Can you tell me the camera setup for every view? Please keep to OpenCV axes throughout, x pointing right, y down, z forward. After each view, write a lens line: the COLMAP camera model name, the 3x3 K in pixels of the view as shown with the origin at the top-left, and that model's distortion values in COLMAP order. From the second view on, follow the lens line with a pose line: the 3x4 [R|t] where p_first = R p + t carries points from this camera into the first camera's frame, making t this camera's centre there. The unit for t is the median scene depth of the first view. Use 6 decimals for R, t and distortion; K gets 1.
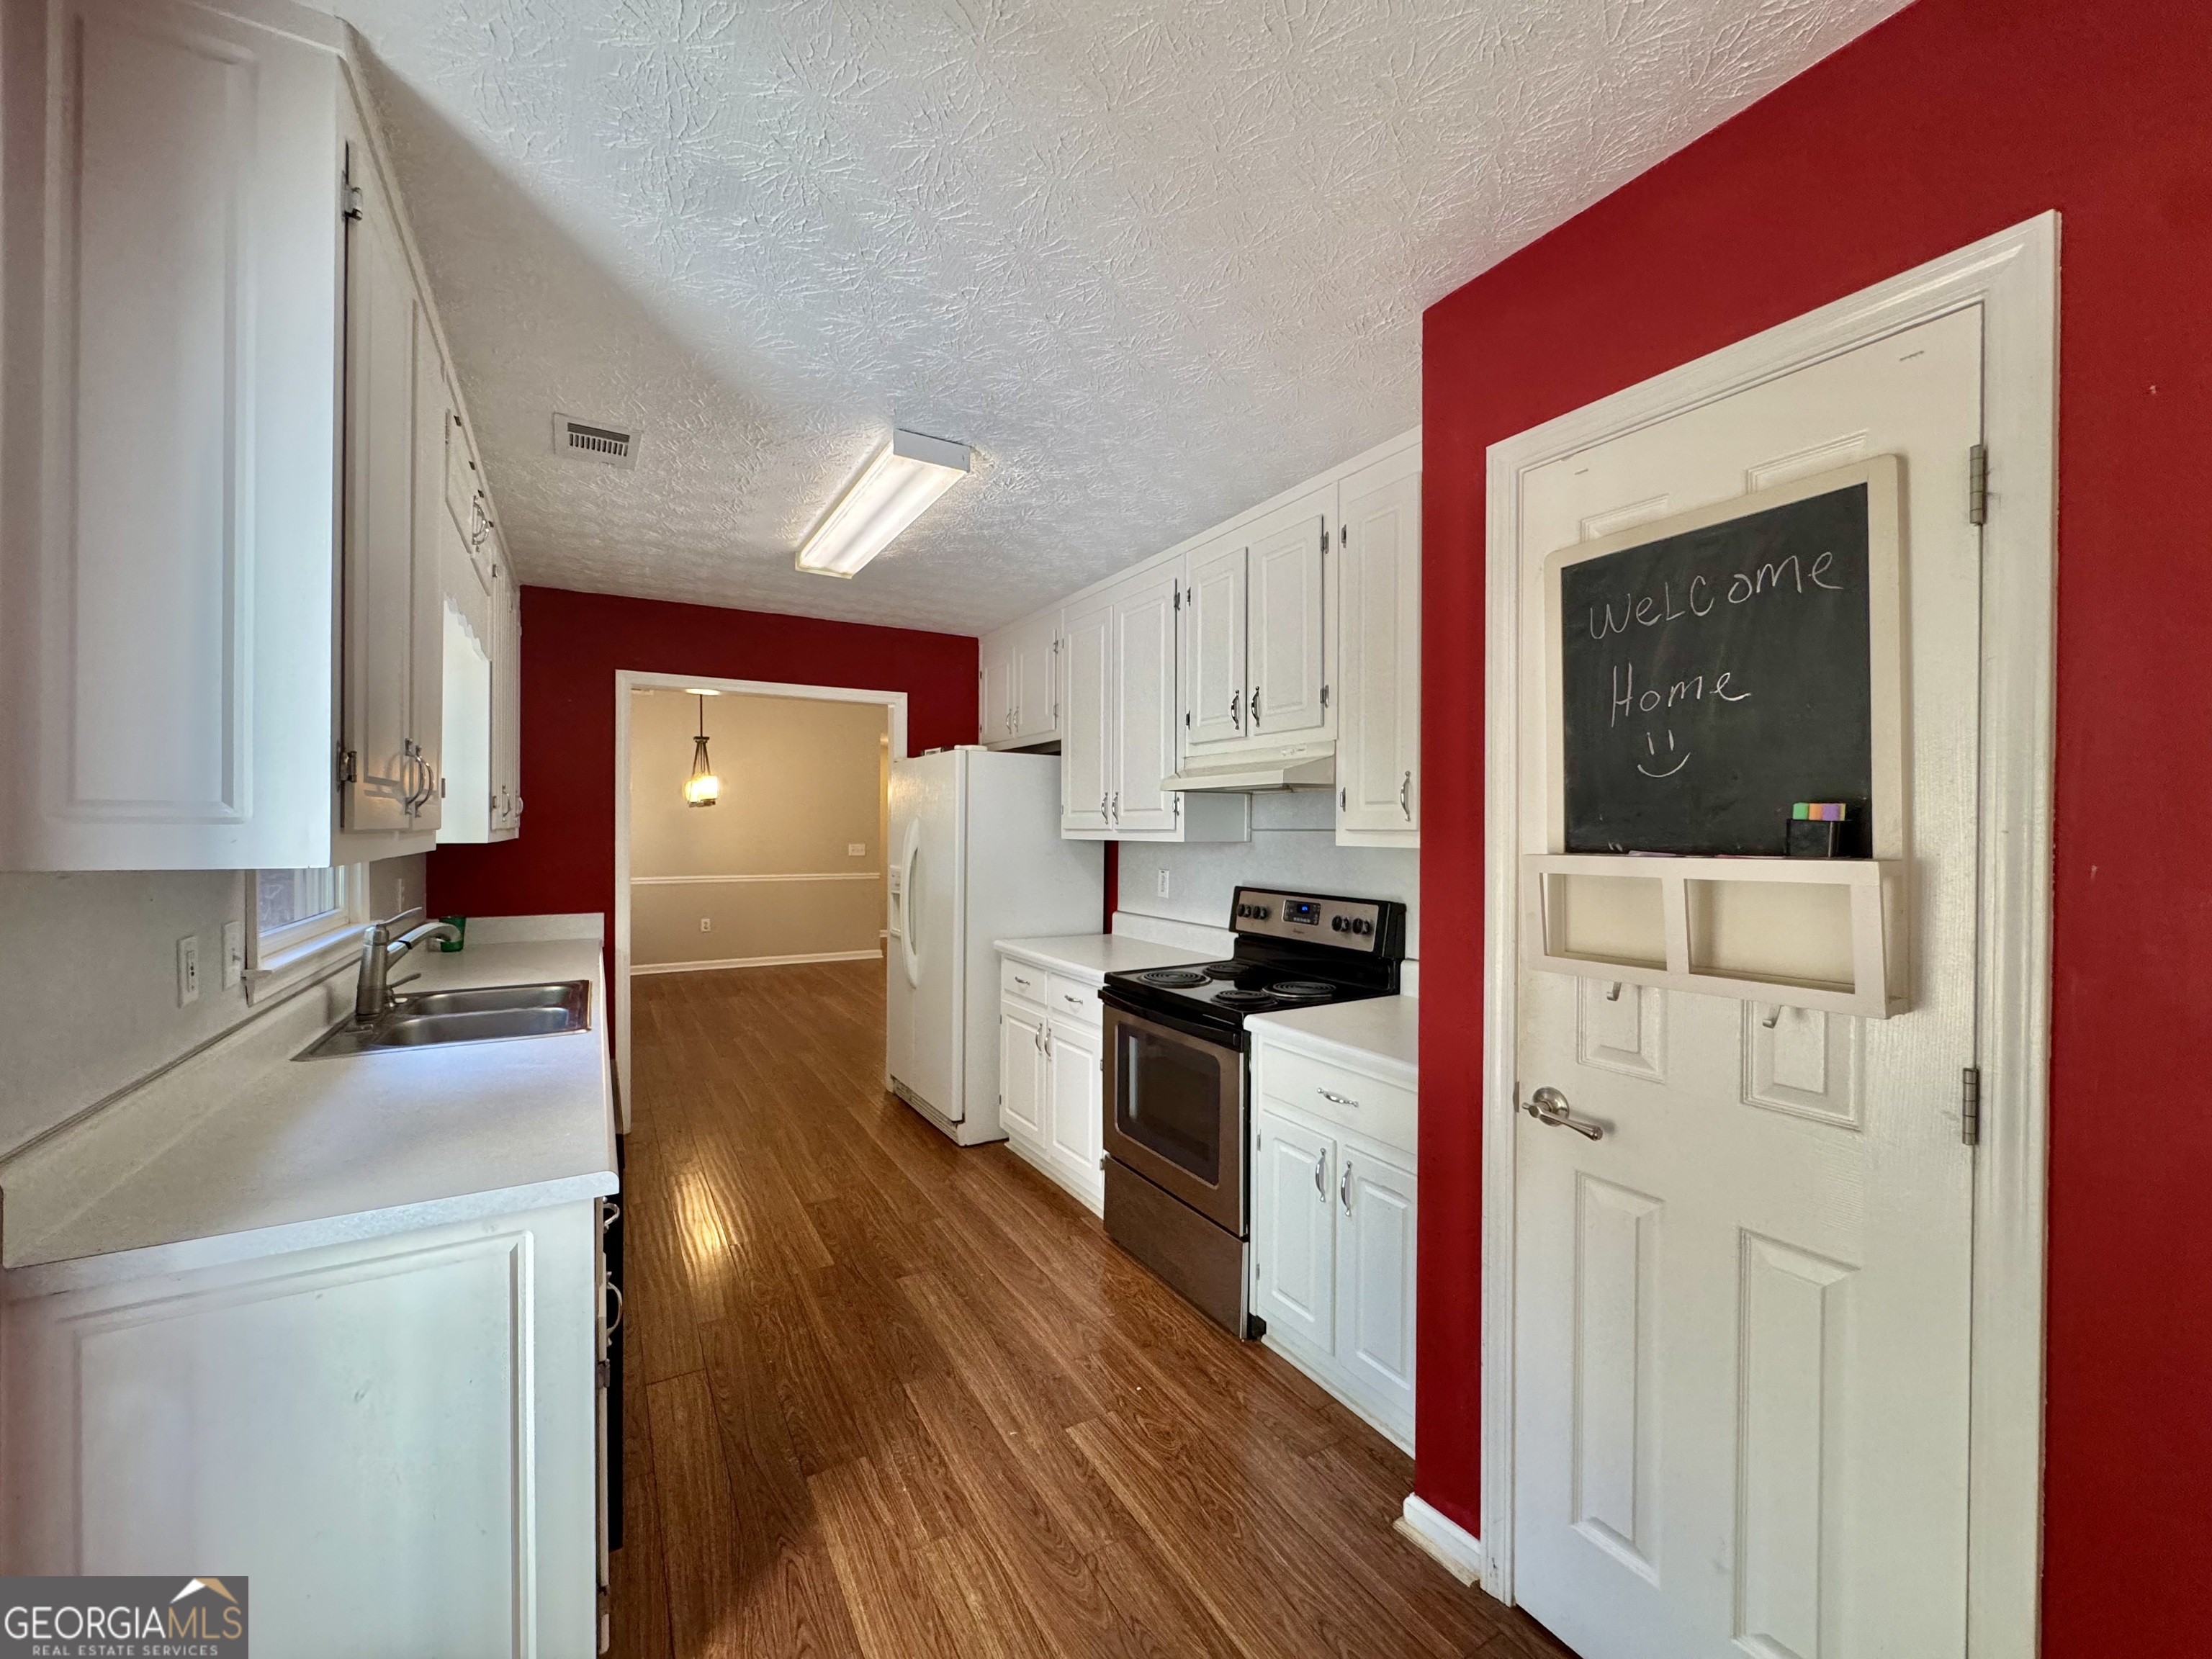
lens RADIAL K [[885.2, 0, 1107.3], [0, 885.2, 831.5], [0, 0, 1]] dist [-0.004208, 0.000640]
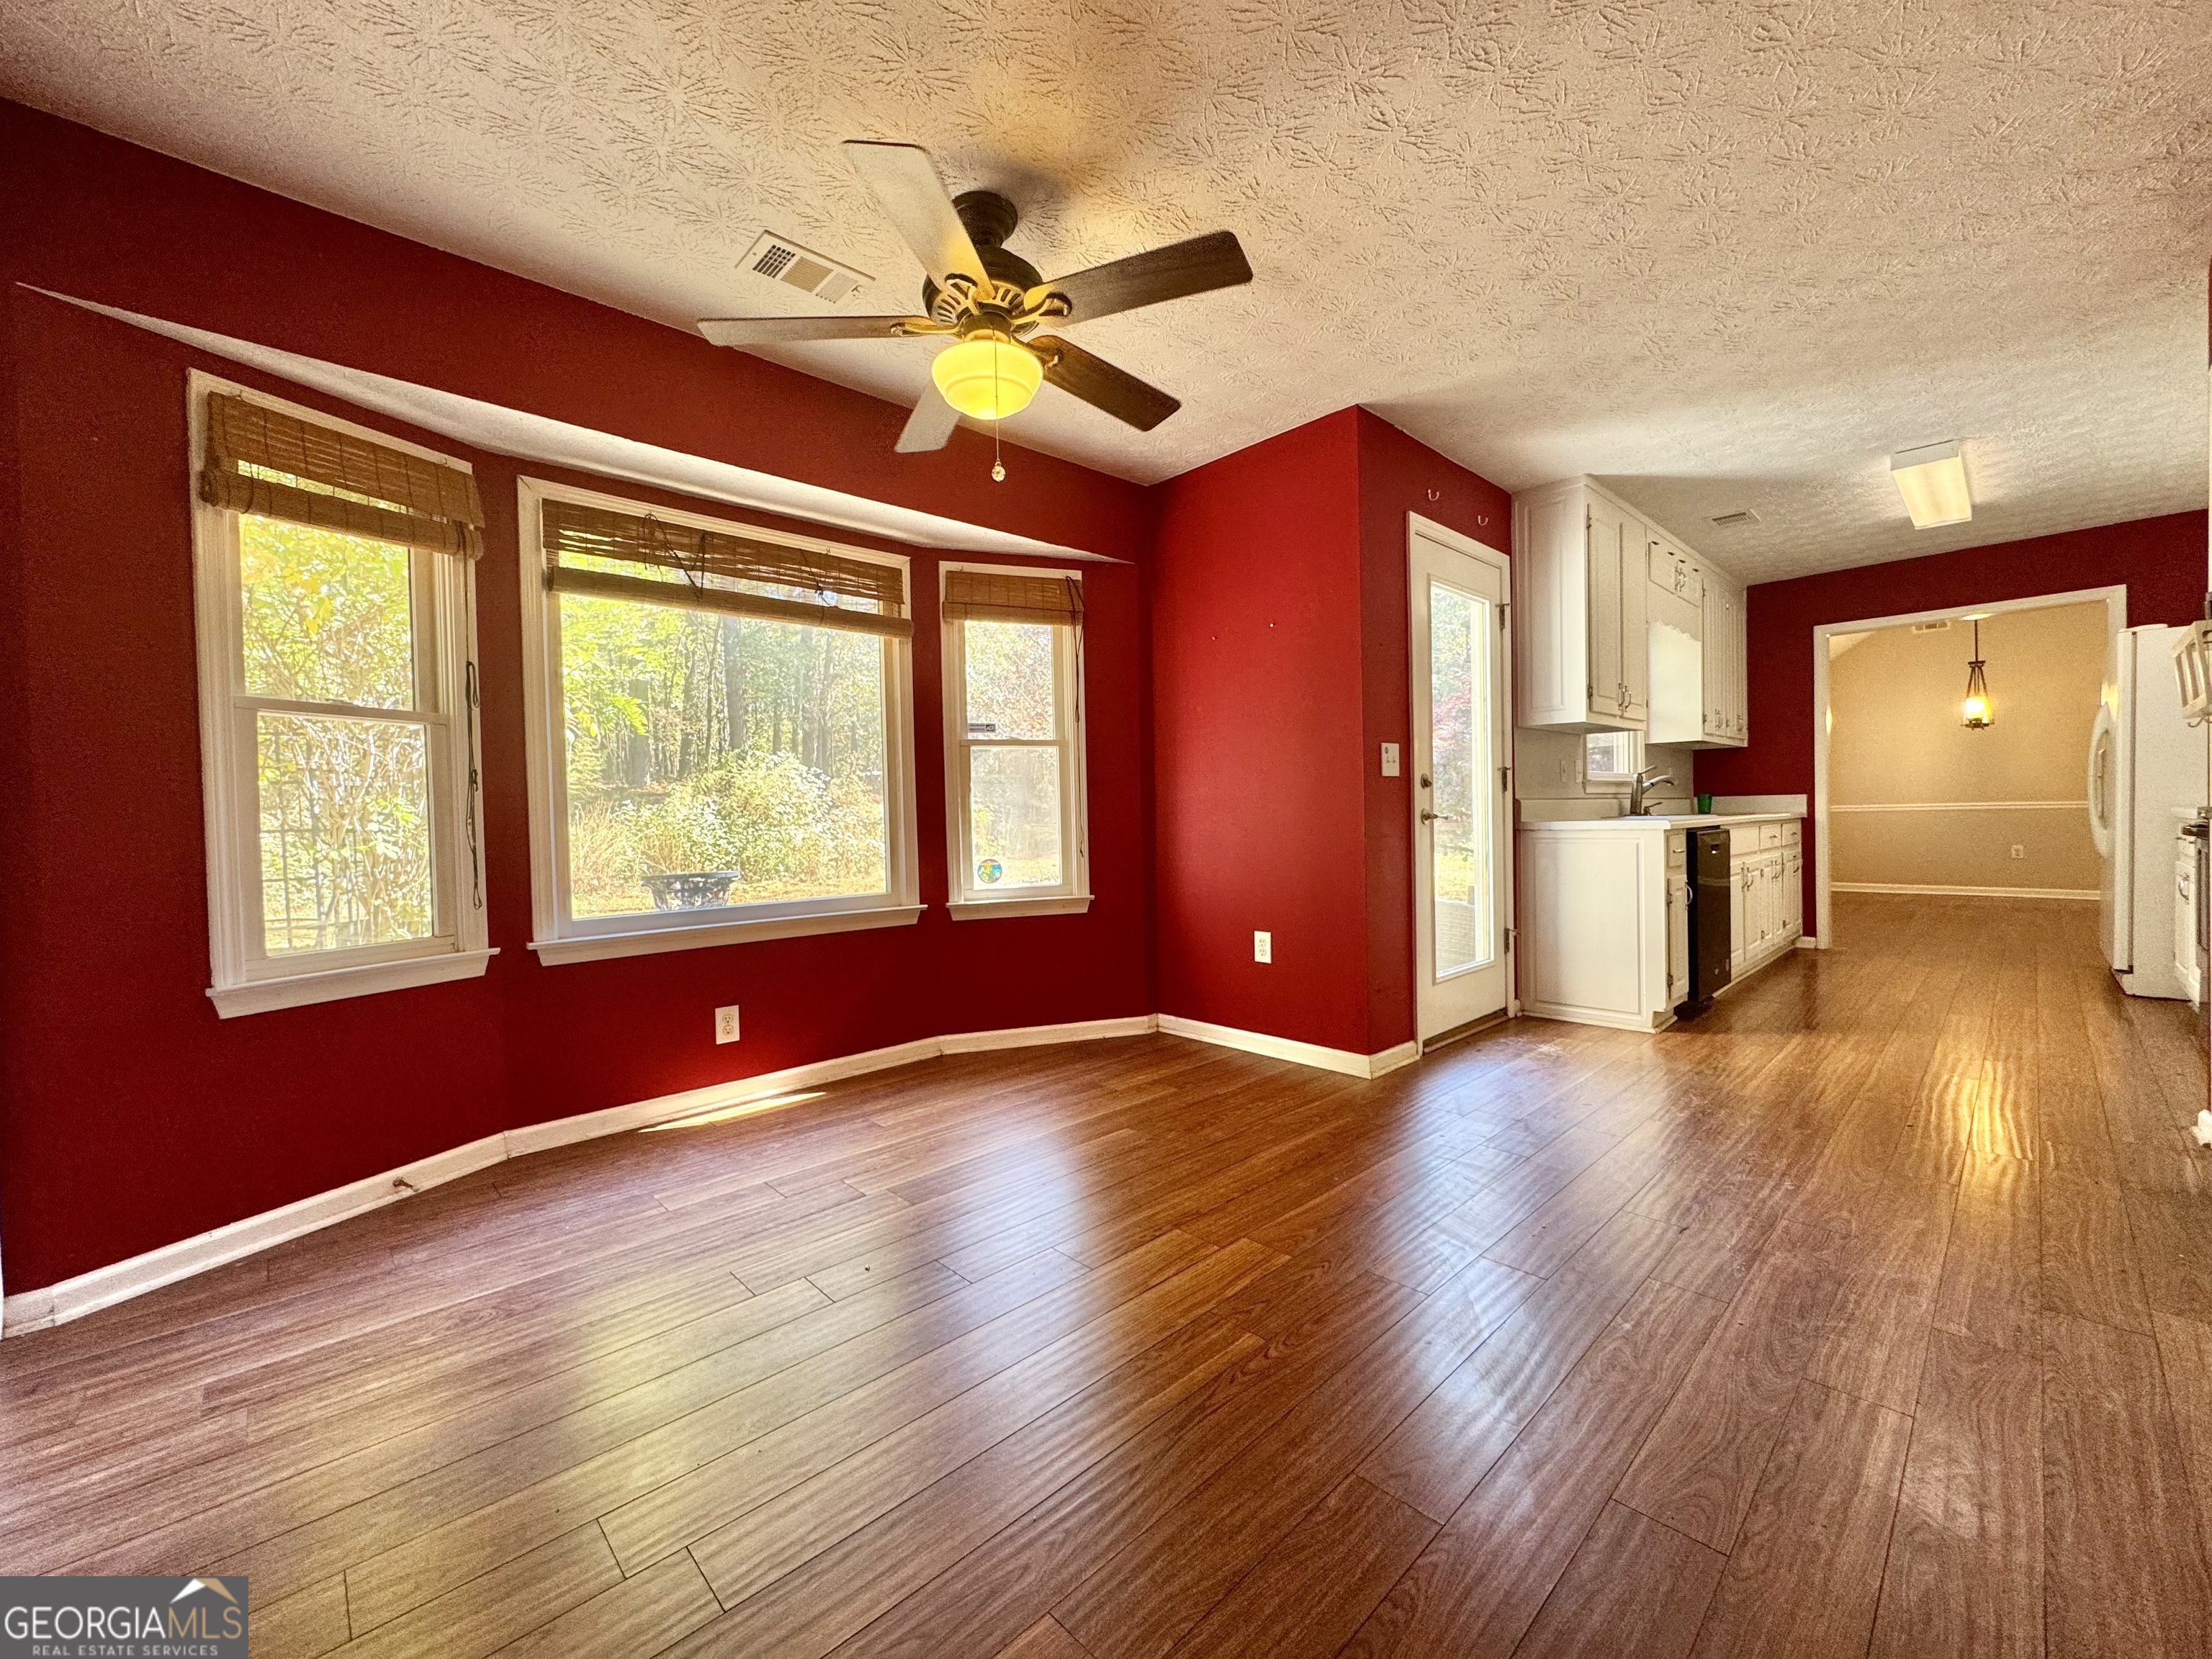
lens RADIAL K [[885.2, 0, 1107.3], [0, 885.2, 831.5], [0, 0, 1]] dist [-0.004208, 0.000640]
pose [[0.228570, 0.008702, -0.973488, 0.754291], [0.018613, 0.999738, 0.013307, 0.143348], [0.973349, -0.021161, 0.228349, -0.592194]]
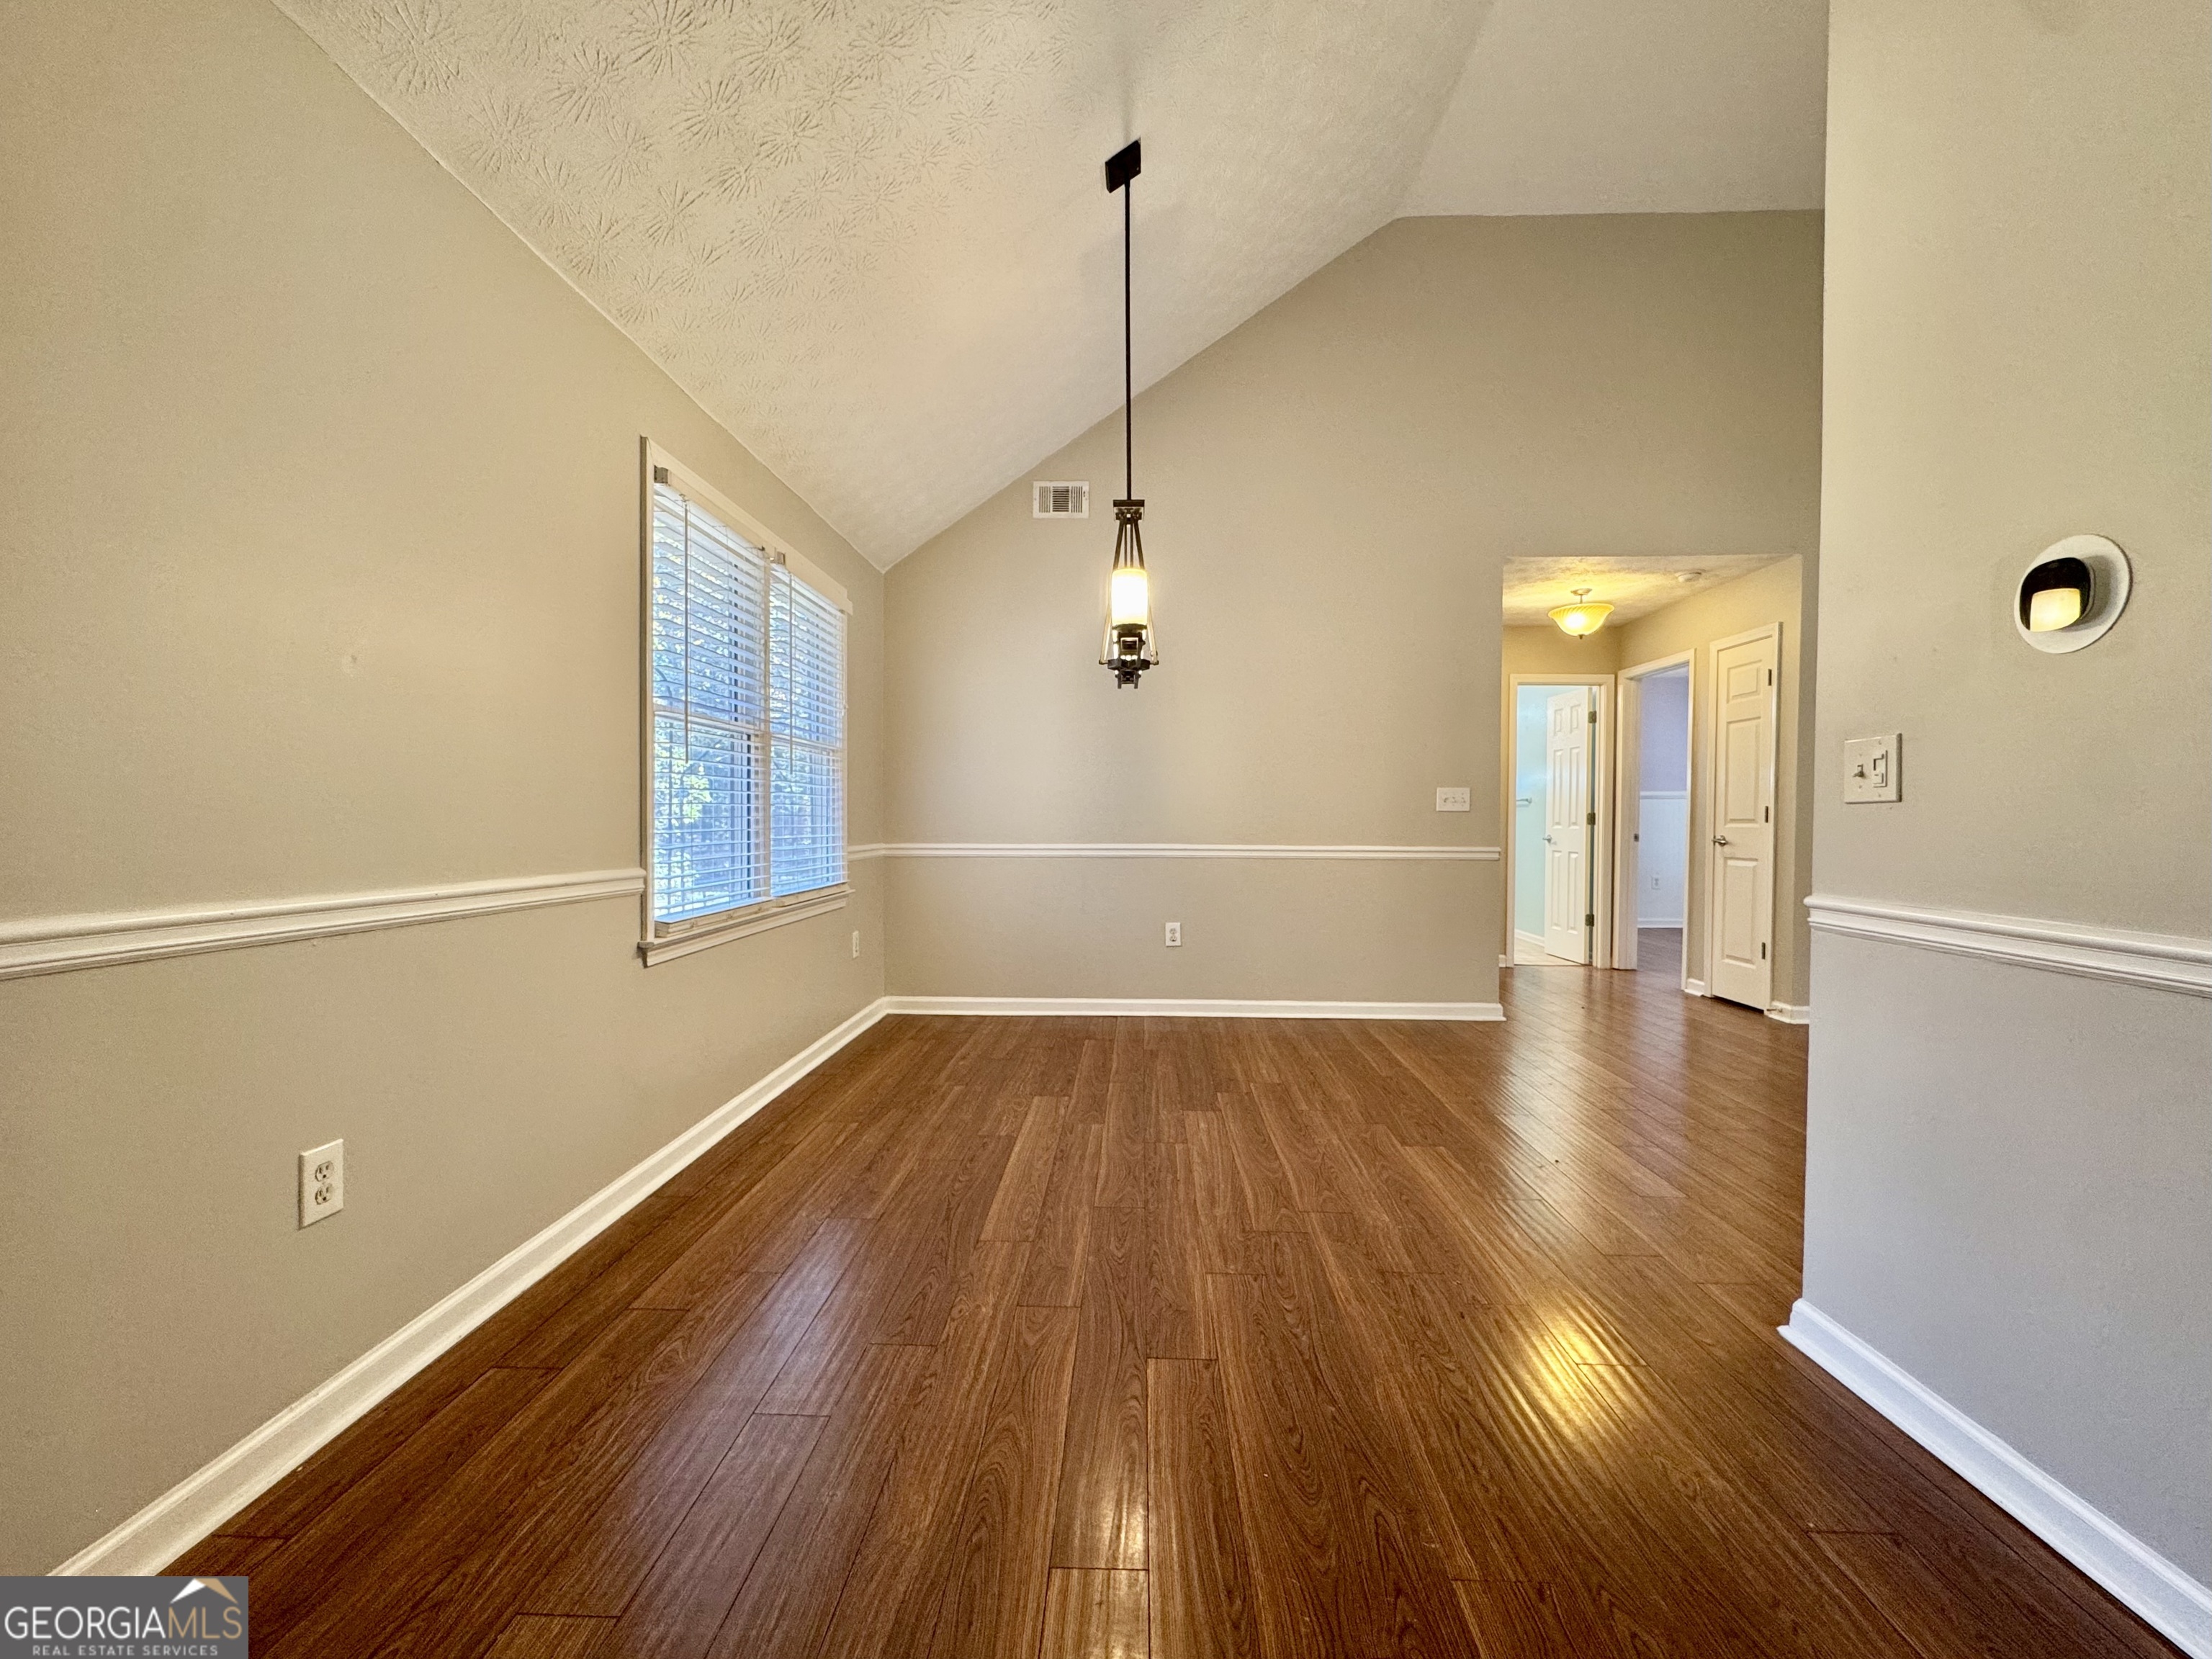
lens RADIAL K [[924.6, 0, 1105.2], [0, 924.6, 831.0], [0, 0, 1]] dist [-0.004607, 0.000203]
pose [[0.843932, 0.009354, -0.536369, -0.515300], [-0.004370, 0.999935, 0.010563, 0.103480], [0.536433, -0.006570, 0.843917, 1.389186]]
